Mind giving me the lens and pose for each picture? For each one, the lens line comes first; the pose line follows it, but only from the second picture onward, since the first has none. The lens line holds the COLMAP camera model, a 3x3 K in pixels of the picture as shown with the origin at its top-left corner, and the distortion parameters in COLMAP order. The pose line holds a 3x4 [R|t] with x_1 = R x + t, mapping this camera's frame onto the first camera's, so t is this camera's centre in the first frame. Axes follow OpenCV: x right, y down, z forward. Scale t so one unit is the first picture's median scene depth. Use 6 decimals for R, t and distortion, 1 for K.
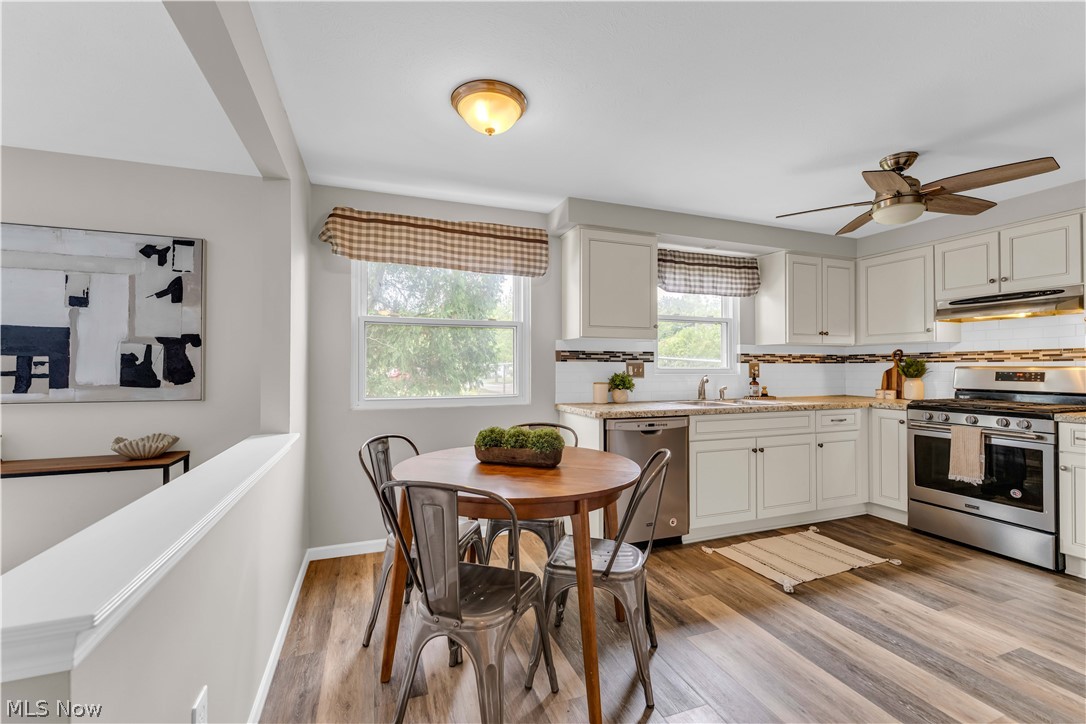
lens RADIAL K [[444.5, 0, 539.3], [0, 444.5, 371.8], [0, 0, 1]] dist [-0.011489, 0.001418]
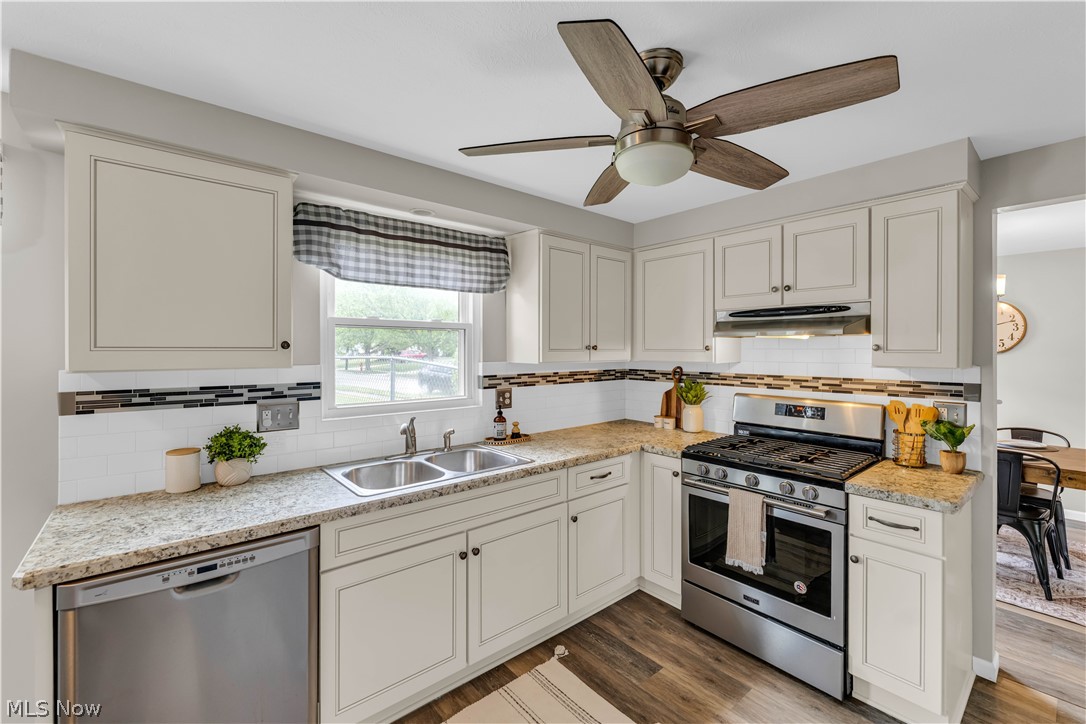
lens RADIAL K [[444.5, 0, 538.5], [0, 444.5, 362.0], [0, 0, 1]] dist [-0.011489, 0.001418]
pose [[0.942686, -0.006639, 0.333616, 0.364144], [-0.000126, 0.999795, 0.020251, -0.090573], [-0.333682, -0.019132, 0.942492, 0.386307]]
